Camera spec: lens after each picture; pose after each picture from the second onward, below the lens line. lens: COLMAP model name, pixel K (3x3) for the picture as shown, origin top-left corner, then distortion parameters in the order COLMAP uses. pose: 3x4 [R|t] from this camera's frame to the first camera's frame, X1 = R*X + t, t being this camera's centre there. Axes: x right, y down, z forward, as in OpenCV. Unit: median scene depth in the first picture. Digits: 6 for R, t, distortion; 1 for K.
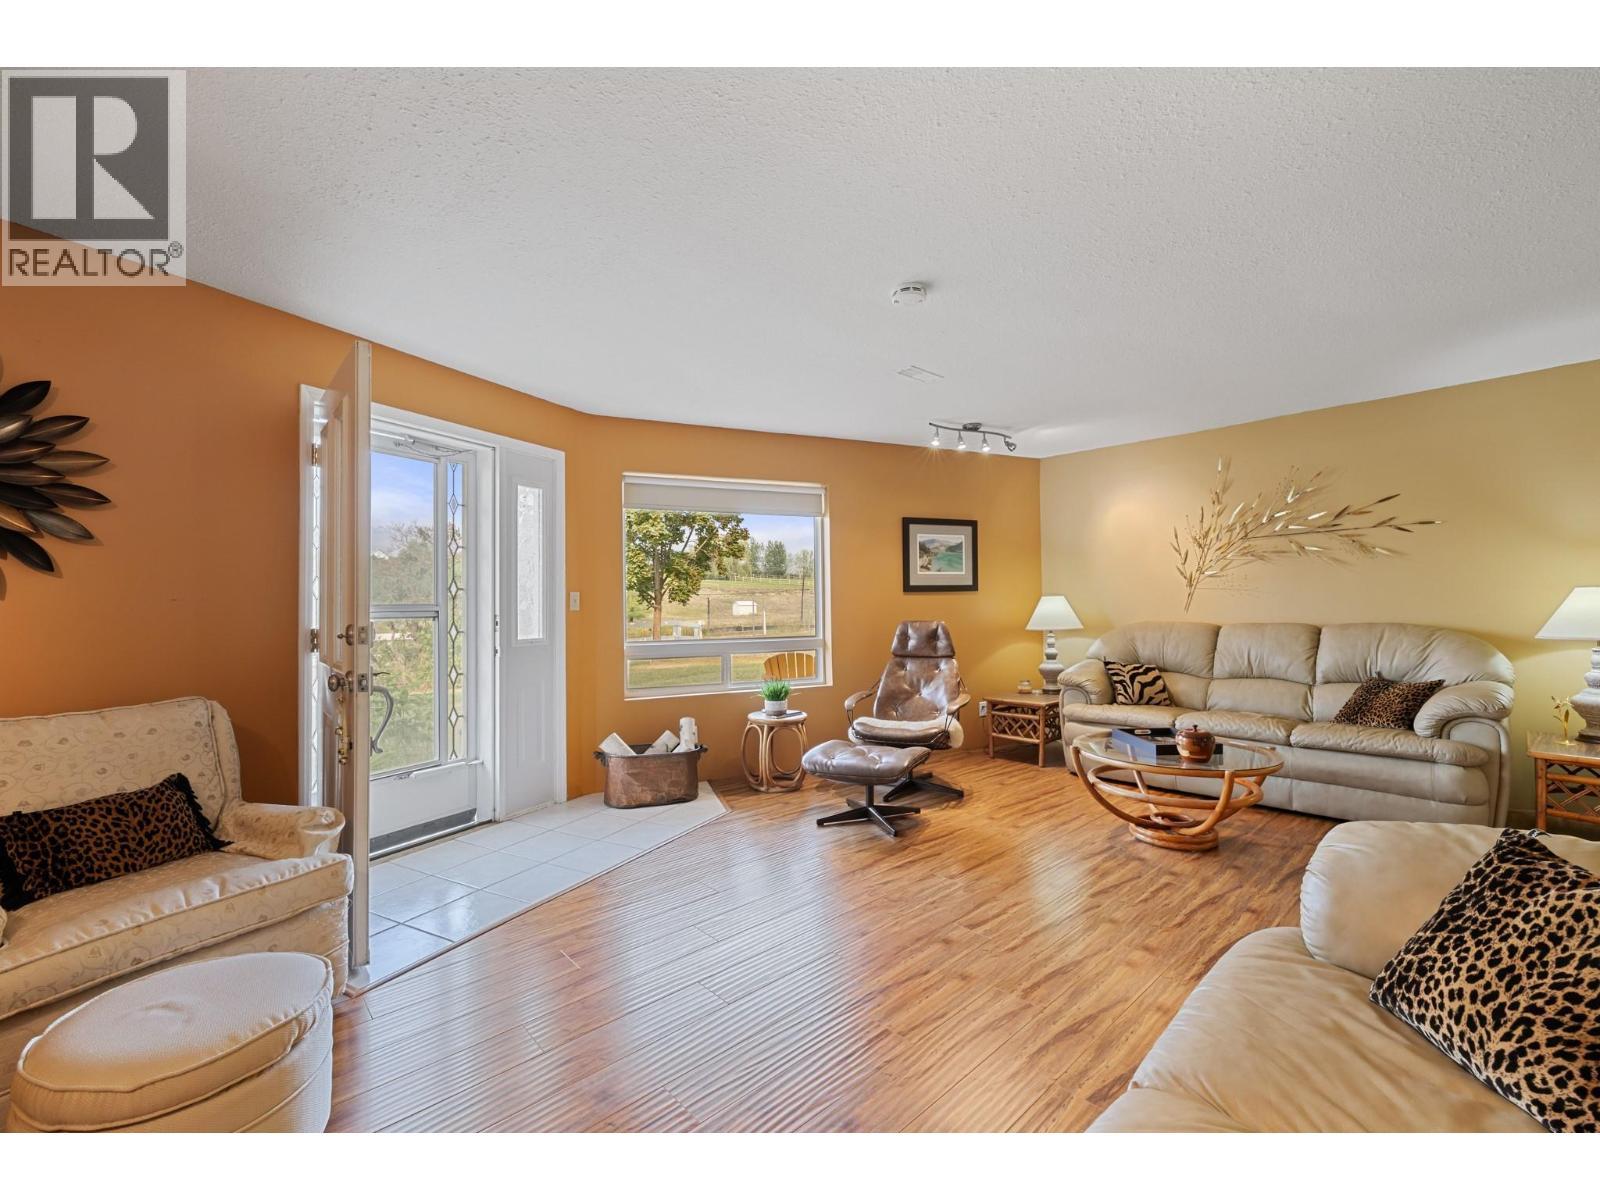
lens RADIAL K [[673.6, 0, 808.9], [0, 673.6, 599.8], [0, 0, 1]] dist [0.000146, -0.000230]
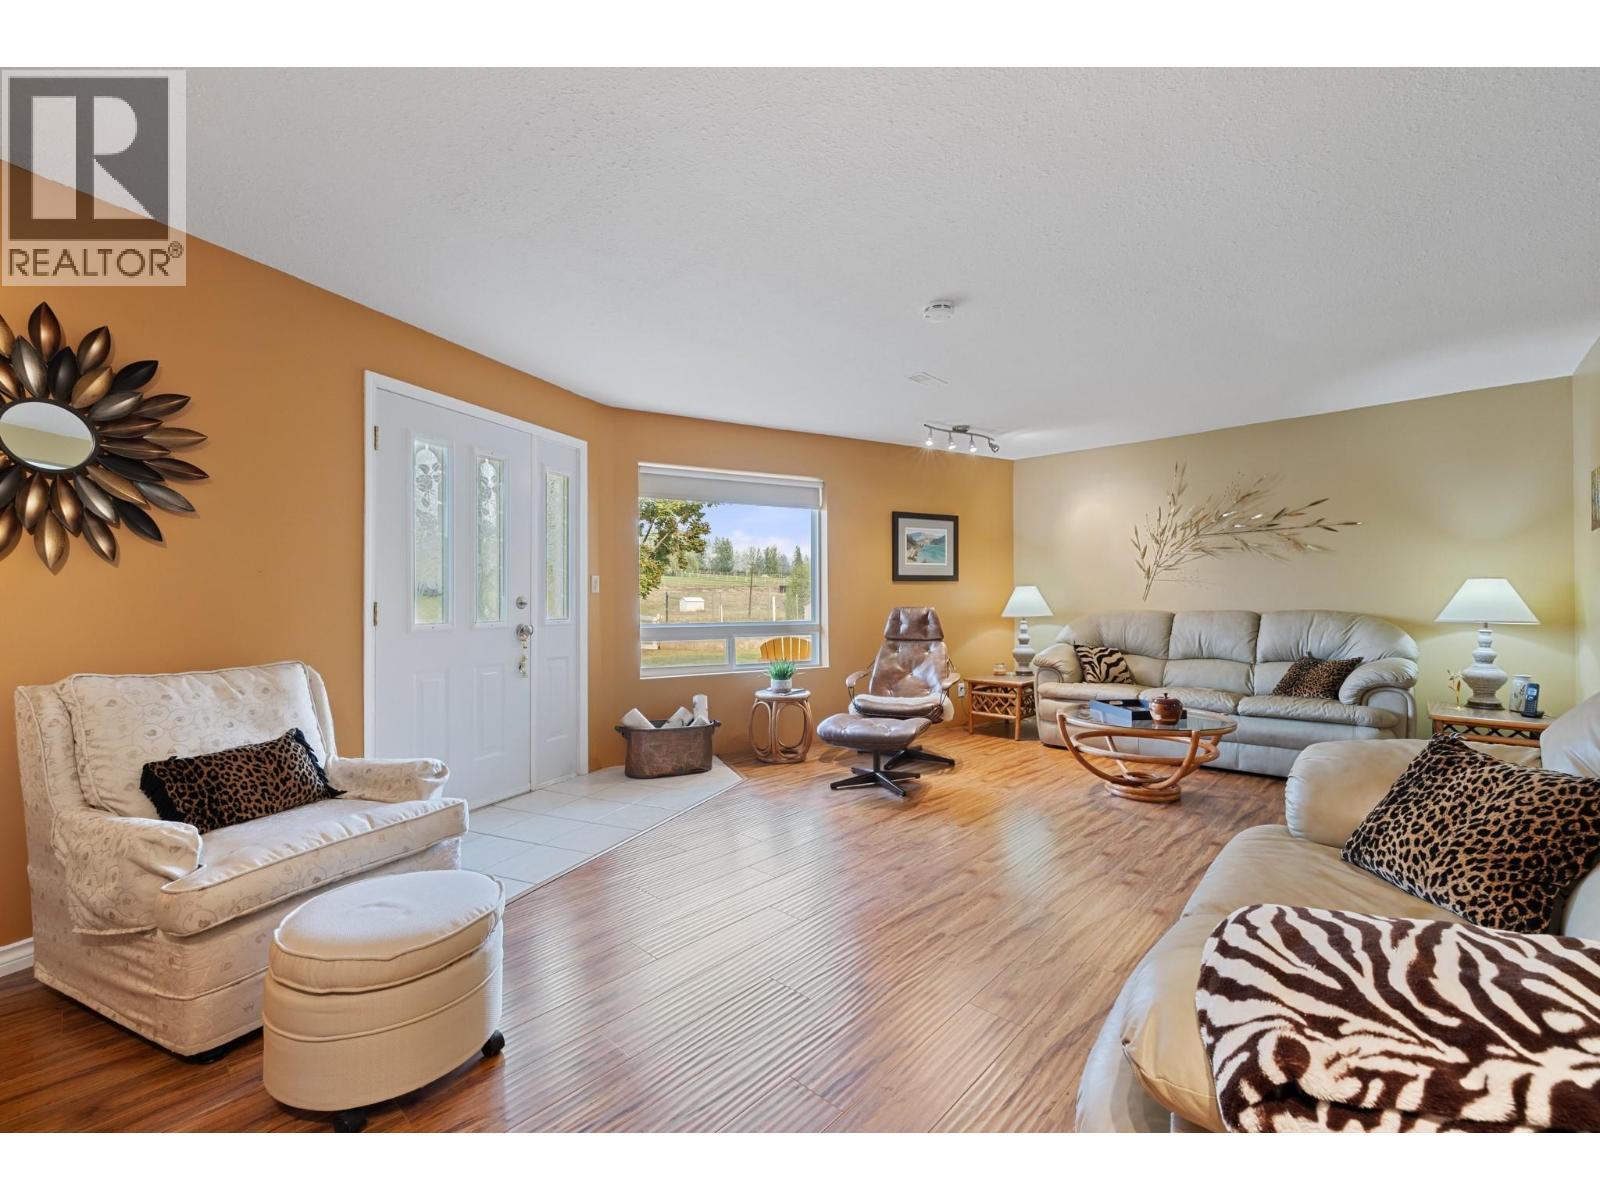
lens RADIAL K [[674.5, 0, 805.5], [0, 674.5, 608.0], [0, 0, 1]] dist [-0.000183, 0.000330]
pose [[0.996497, 0.007150, 0.083325, -0.141004], [-0.008373, 0.999862, 0.014332, 0.027901], [-0.083211, -0.014980, 0.996419, -0.102110]]
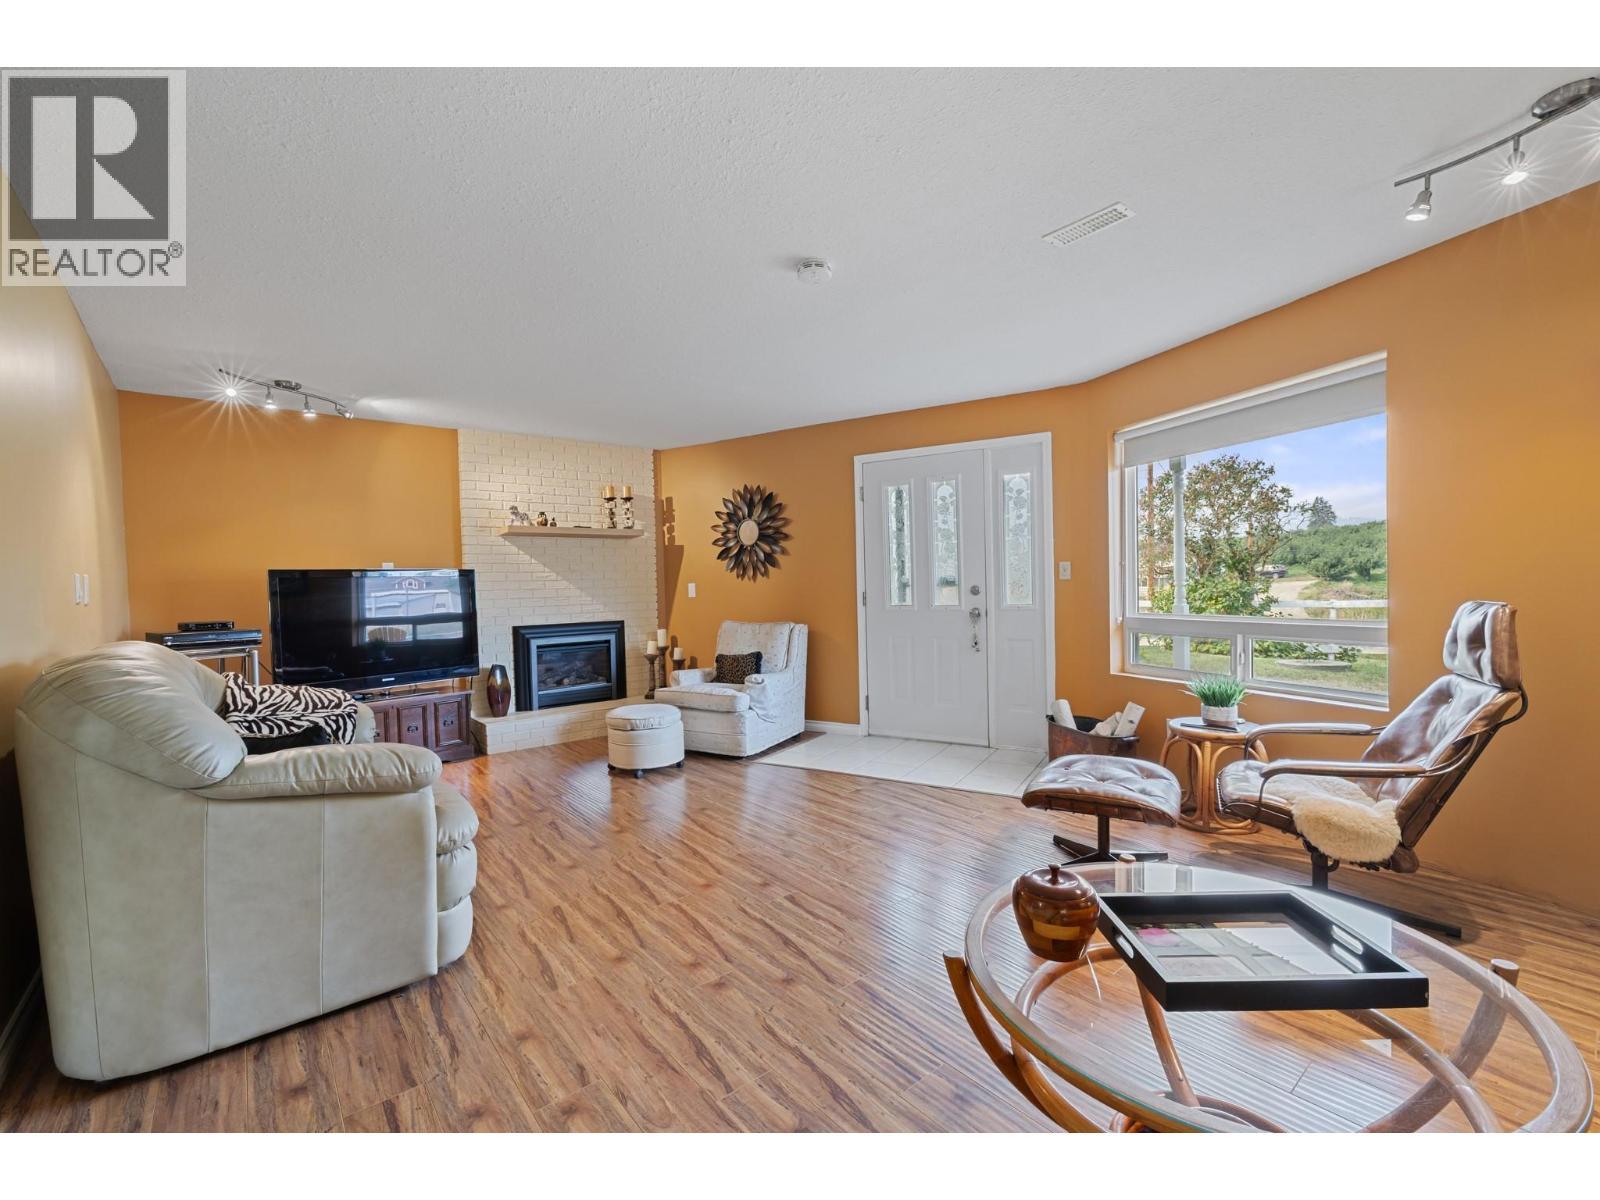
lens RADIAL K [[691.2, 0, 800.0], [0, 691.2, 600.0], [0, 0, 1]] dist [-0.000174, -0.000070]
pose [[-0.052782, 0.034482, -0.998011, 0.982886], [0.033971, 0.998887, 0.032716, -0.001468], [0.998028, -0.032176, -0.053895, 0.836333]]
